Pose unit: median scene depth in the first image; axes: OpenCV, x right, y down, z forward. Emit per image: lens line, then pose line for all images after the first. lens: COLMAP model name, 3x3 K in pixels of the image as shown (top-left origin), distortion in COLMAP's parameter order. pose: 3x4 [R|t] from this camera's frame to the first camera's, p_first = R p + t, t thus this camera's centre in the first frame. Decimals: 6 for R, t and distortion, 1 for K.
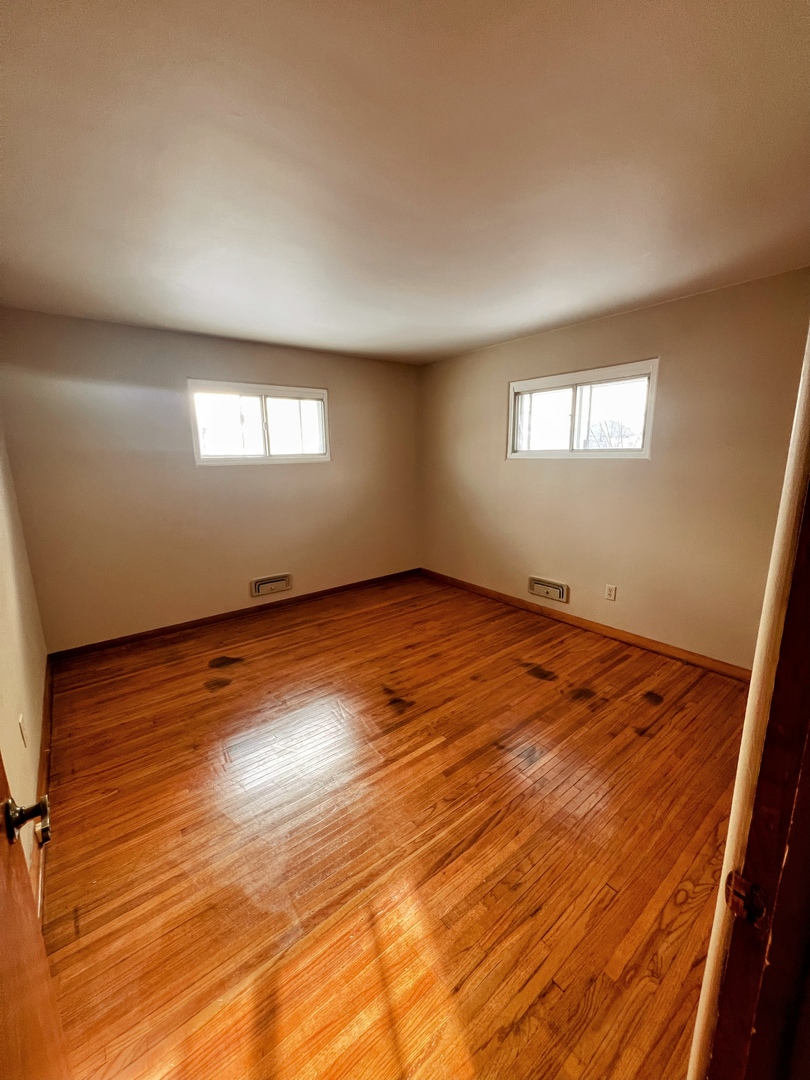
lens RADIAL K [[431.9, 0, 403.8], [0, 431.9, 540.1], [0, 0, 1]] dist [-0.002454, -0.000010]
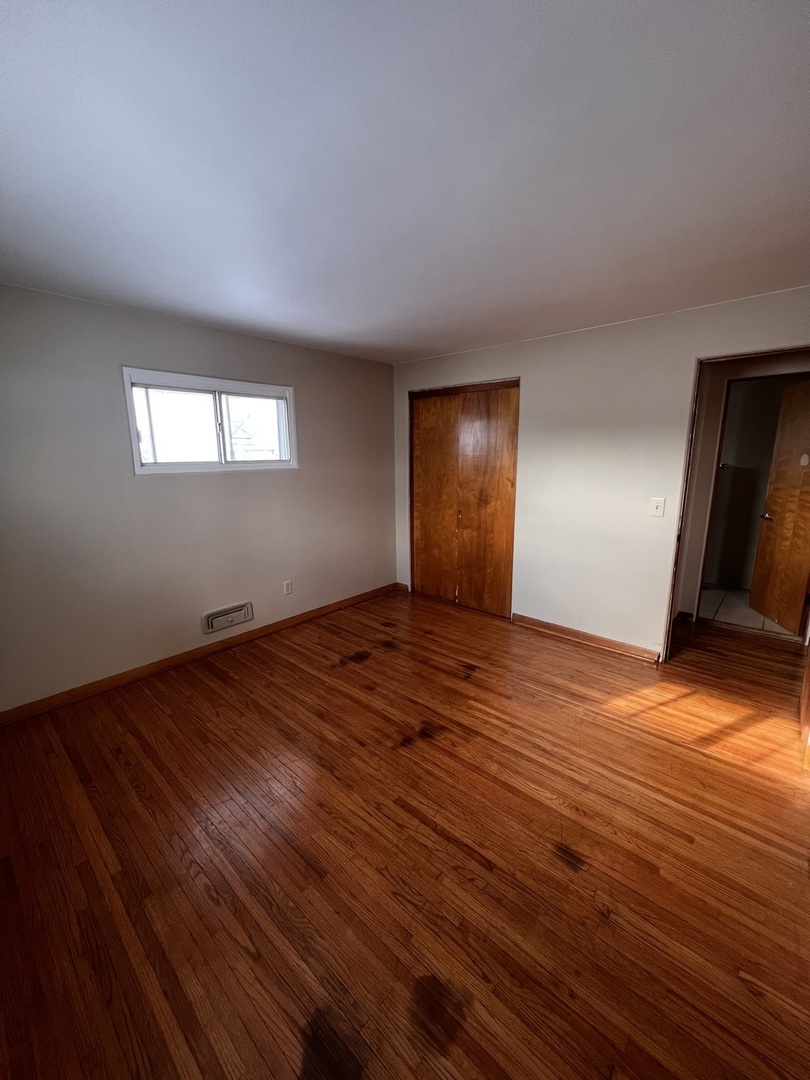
lens RADIAL K [[431.9, 0, 403.8], [0, 431.9, 540.1], [0, 0, 1]] dist [-0.002454, -0.000010]
pose [[-0.174897, -0.177291, 0.968493, -0.734363], [0.212800, 0.953598, 0.212993, -0.196209], [-0.961315, 0.243347, -0.129054, 0.951658]]
